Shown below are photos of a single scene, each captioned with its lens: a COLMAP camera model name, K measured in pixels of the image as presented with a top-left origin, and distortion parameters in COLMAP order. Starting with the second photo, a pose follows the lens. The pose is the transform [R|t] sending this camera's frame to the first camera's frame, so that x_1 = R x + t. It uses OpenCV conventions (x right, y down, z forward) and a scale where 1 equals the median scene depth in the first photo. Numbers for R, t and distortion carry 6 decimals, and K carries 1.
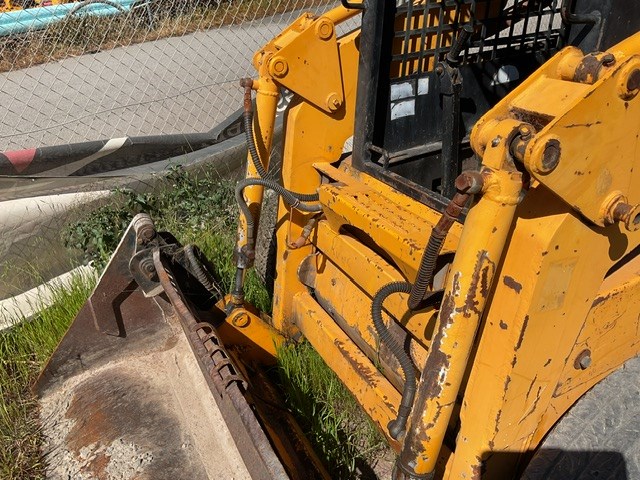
lens RADIAL K [[528.9, 0, 320.0], [0, 528.9, 240.0], [0, 0, 1]] dist [0.102131, -0.203000]
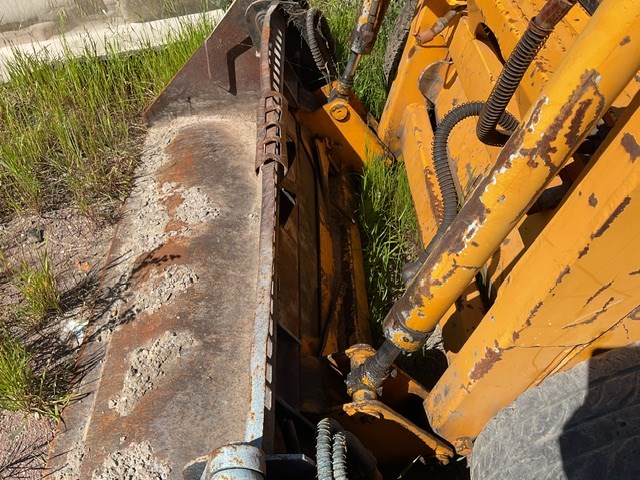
lens RADIAL K [[528.9, 0, 320.0], [0, 528.9, 240.0], [0, 0, 1]] dist [0.102131, -0.203000]
pose [[0.900302, 0.368094, -0.232299, 0.112377], [-0.270620, 0.891372, 0.363622, 0.026274], [0.340911, -0.264505, 0.902118, 0.128923]]
